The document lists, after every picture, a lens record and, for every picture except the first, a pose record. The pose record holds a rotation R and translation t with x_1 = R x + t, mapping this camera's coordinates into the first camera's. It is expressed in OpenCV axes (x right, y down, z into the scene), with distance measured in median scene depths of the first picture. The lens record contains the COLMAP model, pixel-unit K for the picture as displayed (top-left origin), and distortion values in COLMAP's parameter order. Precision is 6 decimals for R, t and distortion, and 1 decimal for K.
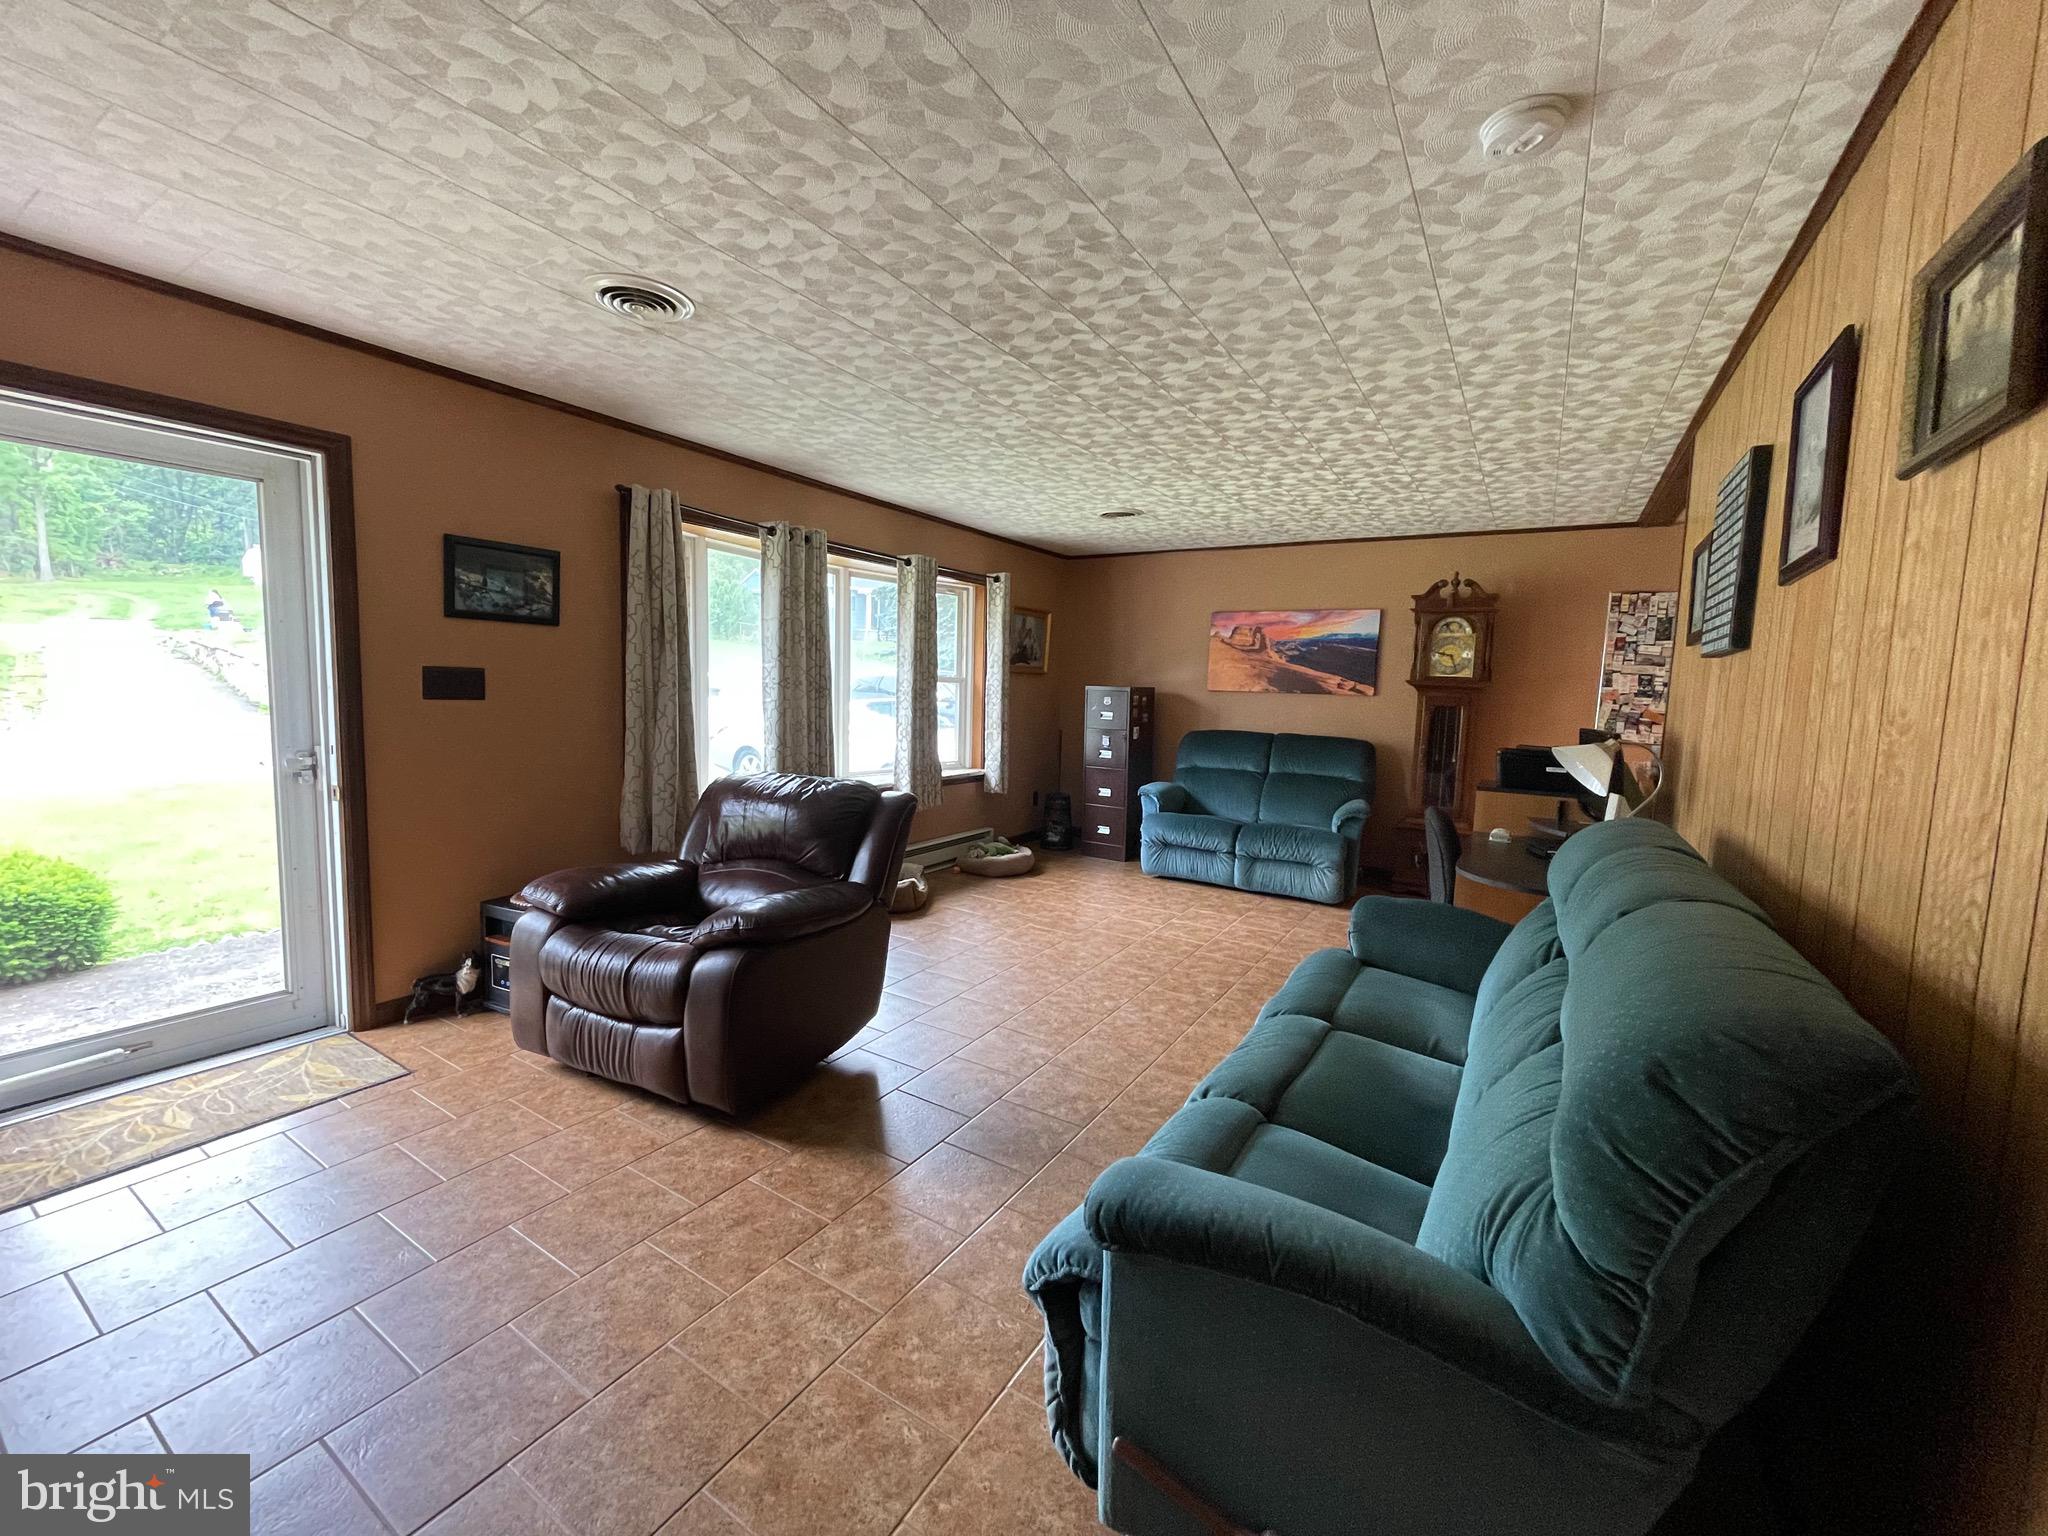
lens RADIAL K [[825.9, 0, 1008.4], [0, 825.9, 768.9], [0, 0, 1]] dist [-0.005402, 0.000605]
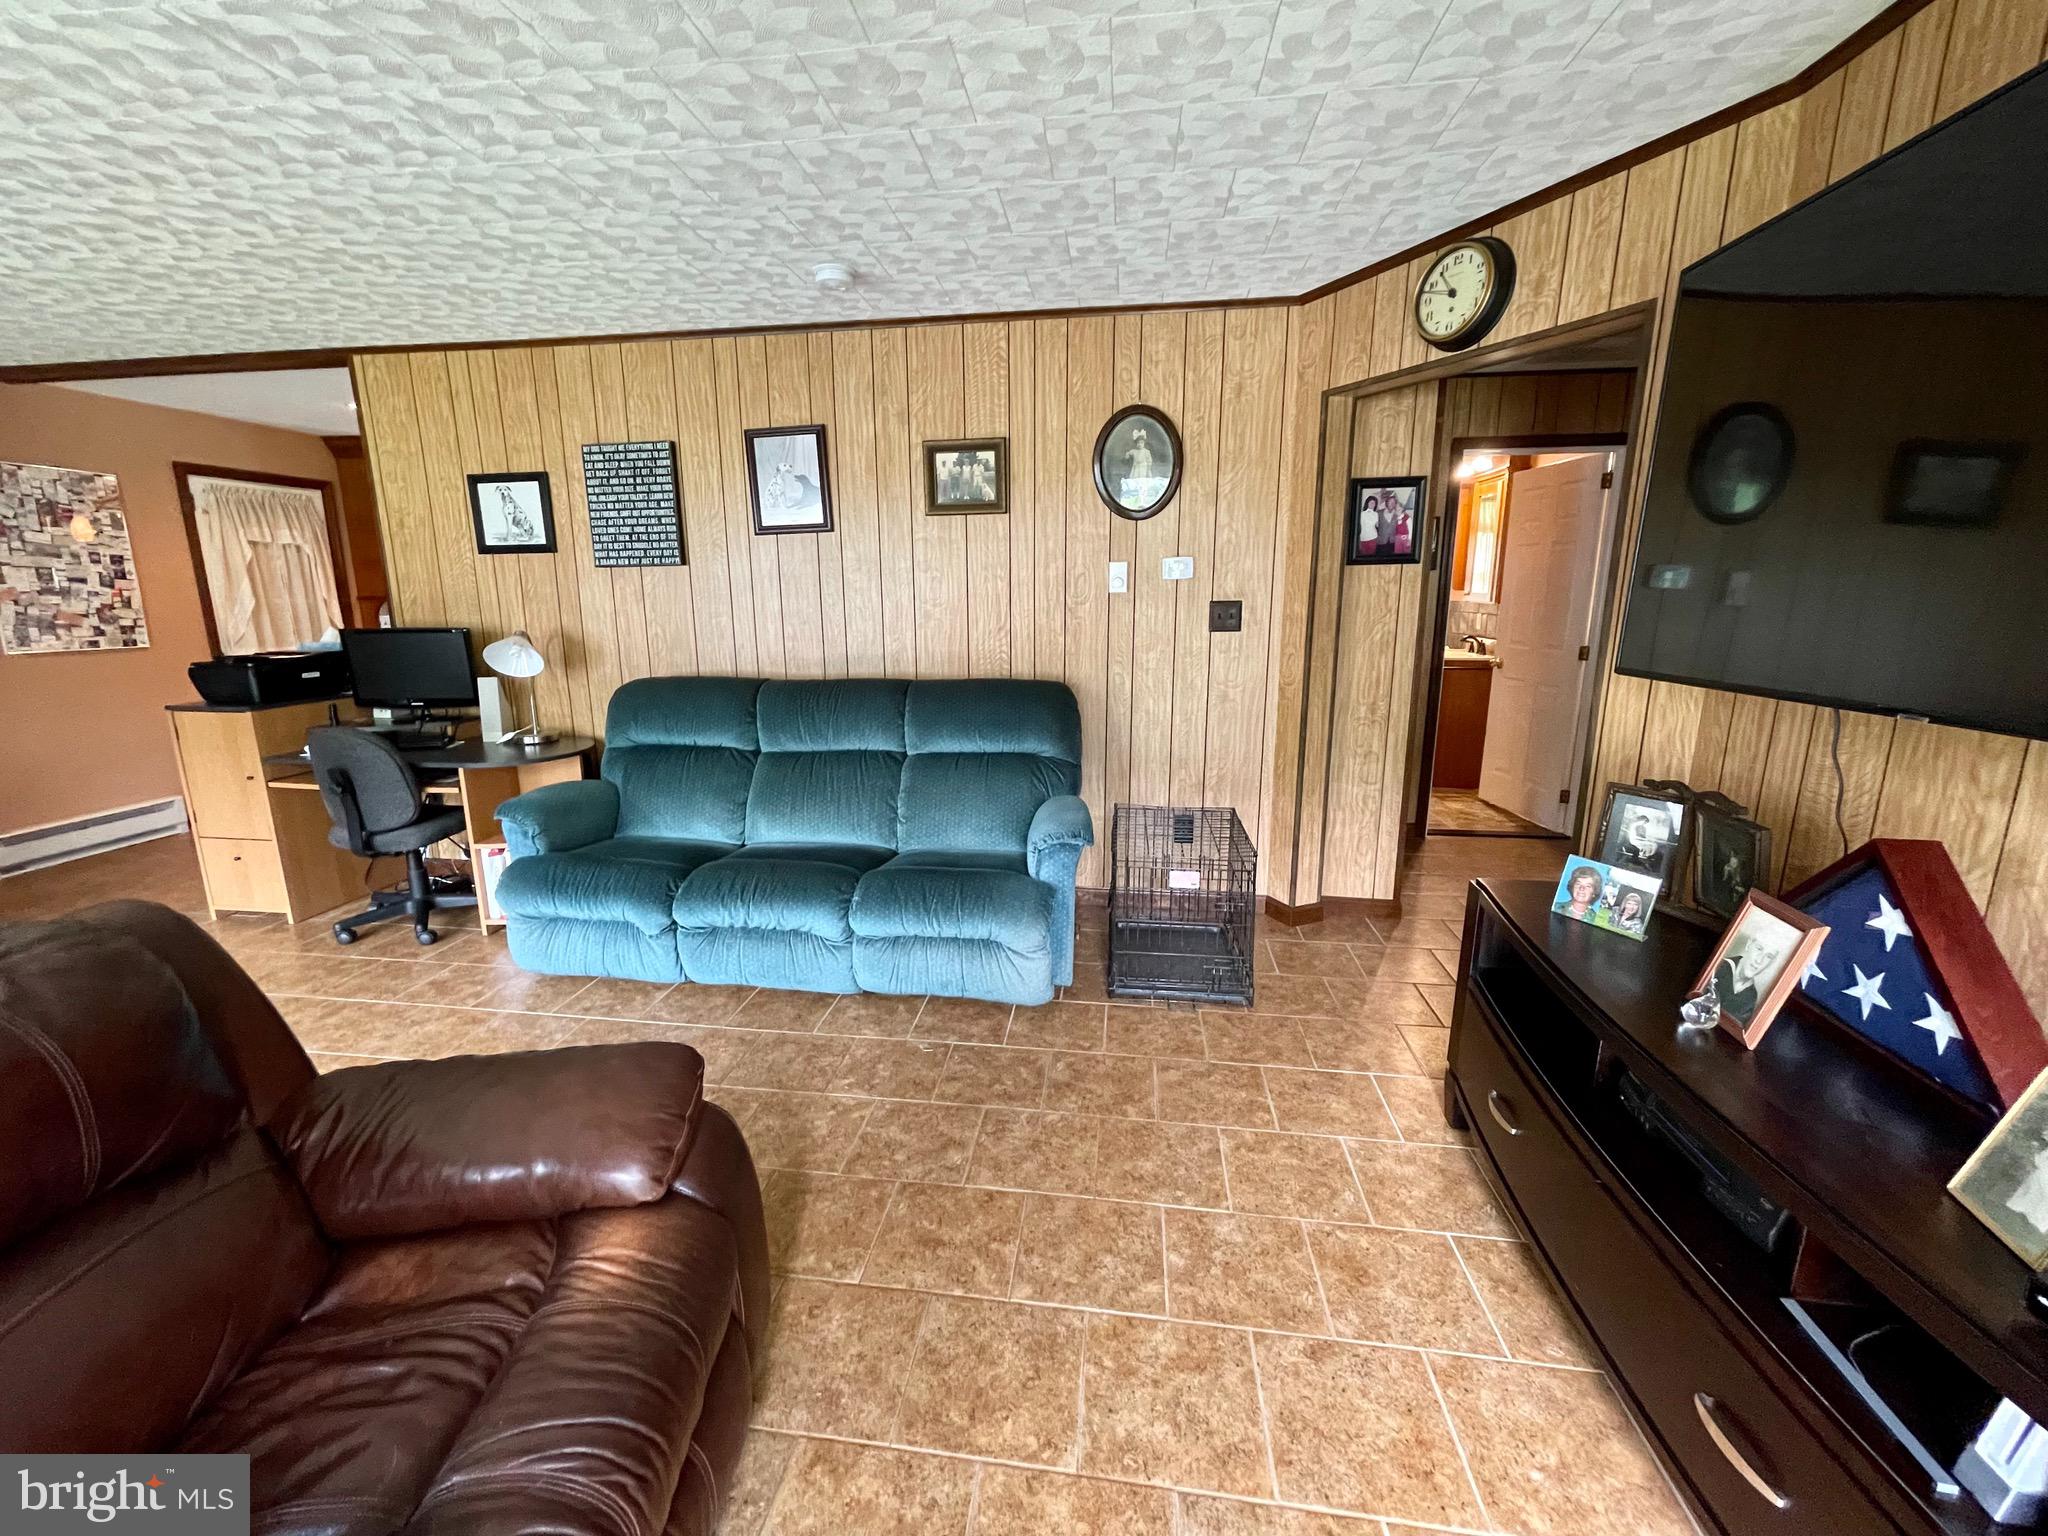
lens RADIAL K [[825.9, 0, 1009.8], [0, 825.9, 764.5], [0, 0, 1]] dist [-0.005402, 0.000605]
pose [[-0.412935, -0.216213, 0.884724, -0.467293], [0.086831, 0.957641, 0.274561, -0.076675], [-0.906612, 0.190197, -0.376669, 0.531284]]
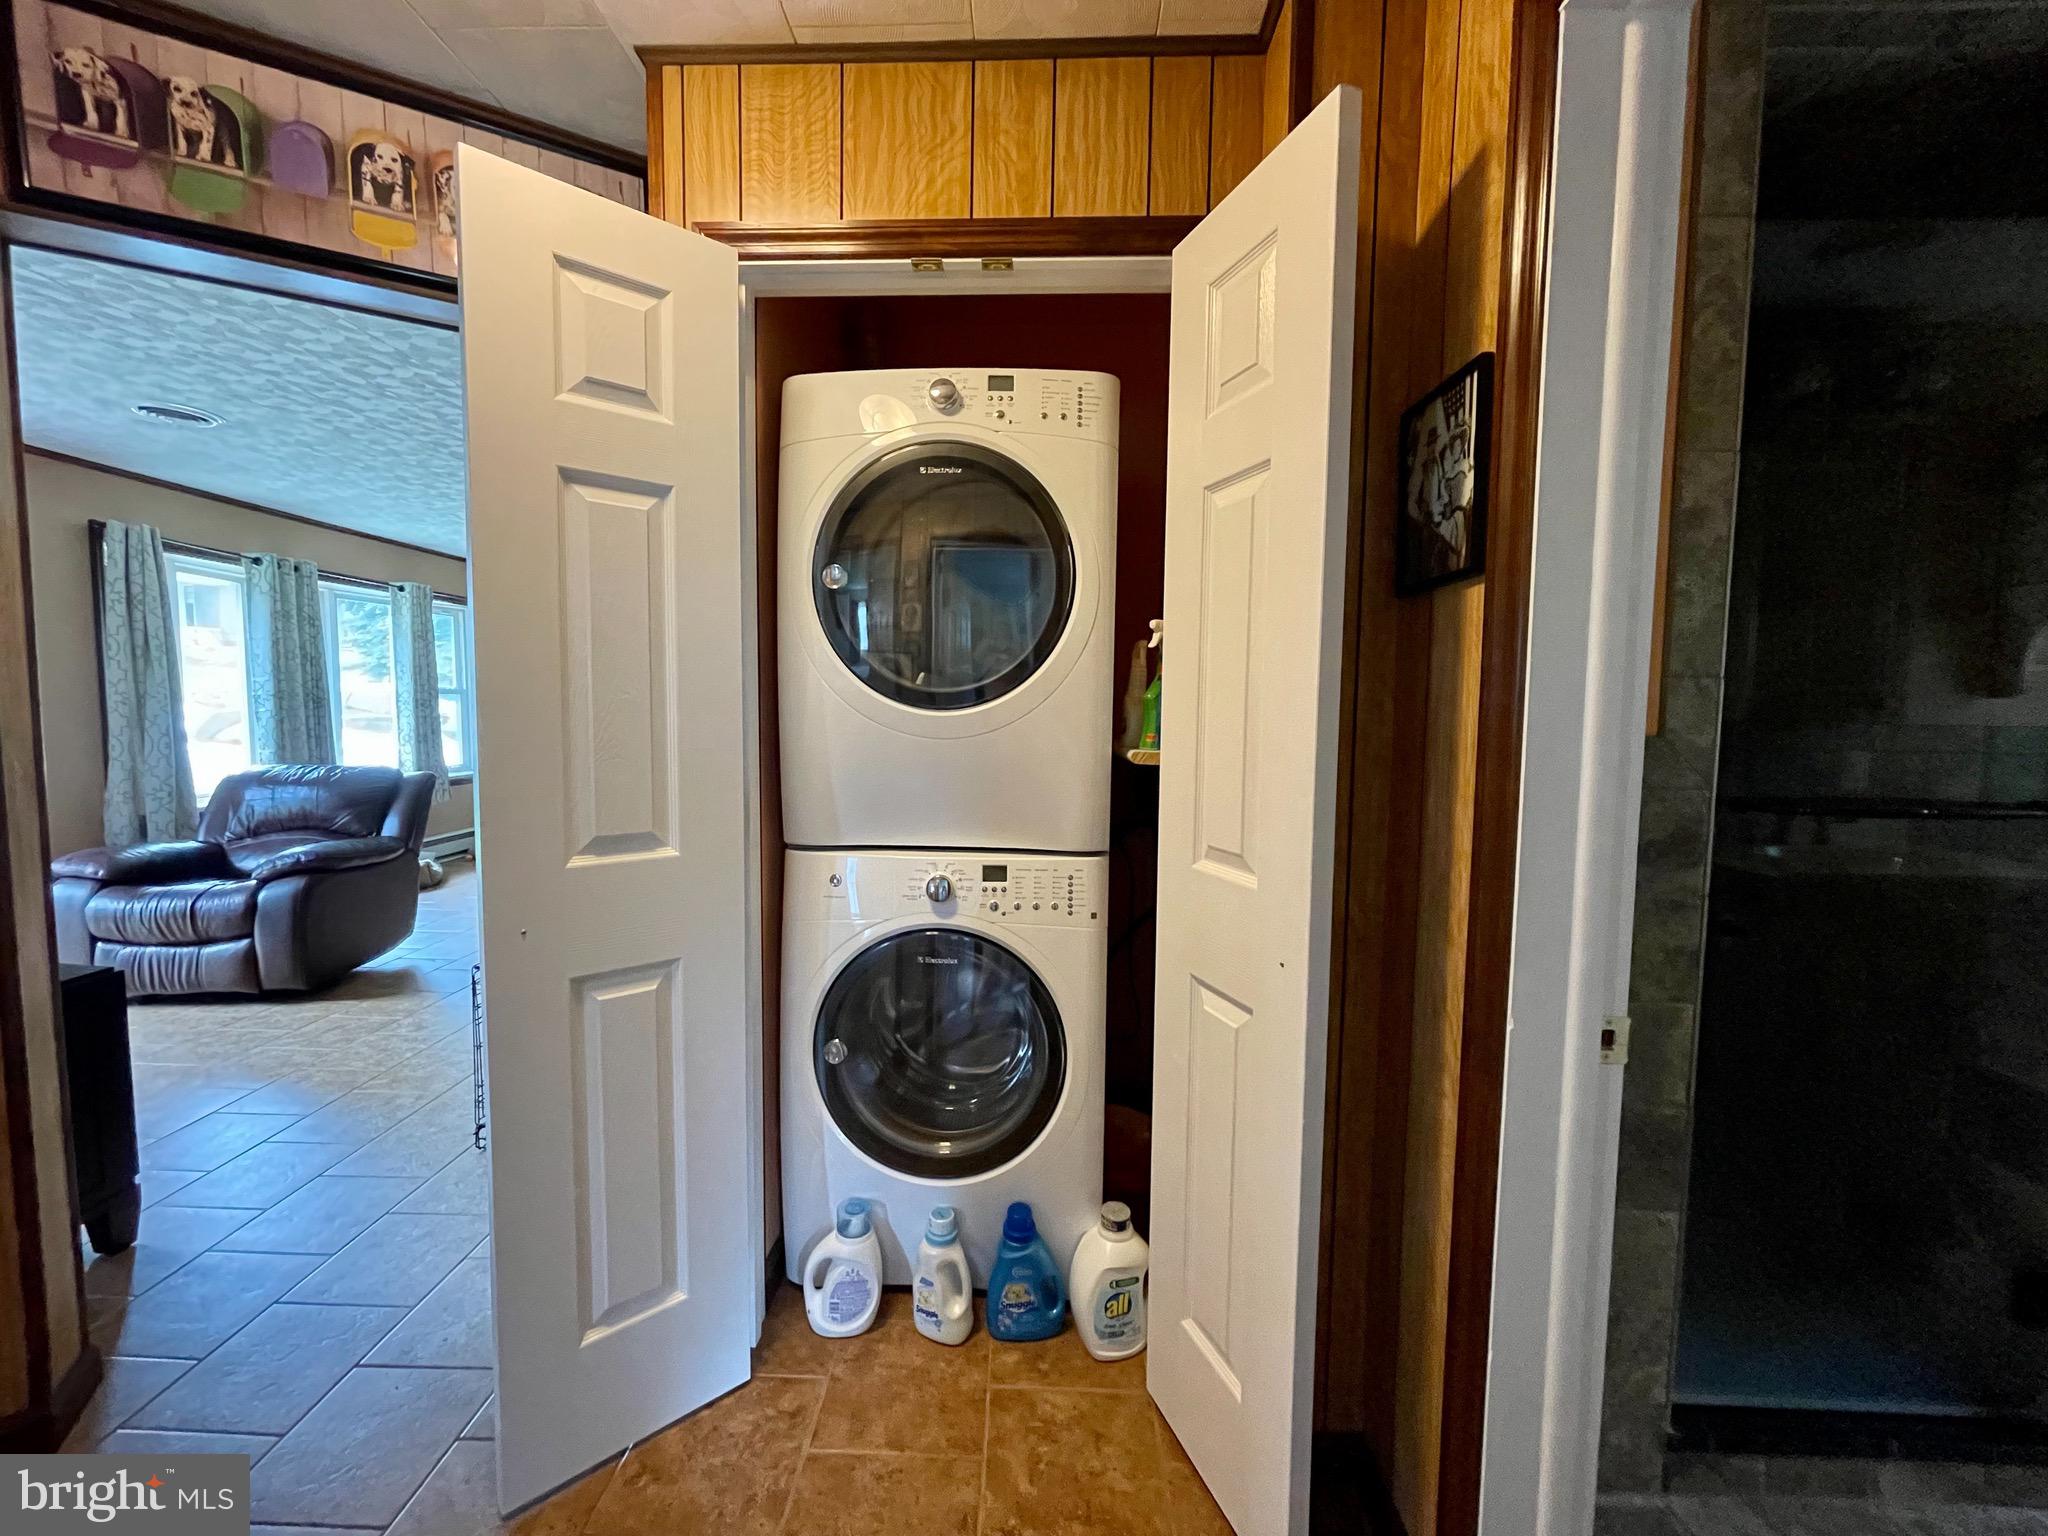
lens RADIAL K [[825.9, 0, 1022.3], [0, 825.9, 762.5], [0, 0, 1]] dist [-0.005402, 0.000605]
pose [[0.853072, -0.058323, 0.518524, 0.007468], [0.069152, 0.997605, -0.001558, 0.060340], [-0.517191, 0.037186, 0.855062, -0.484668]]
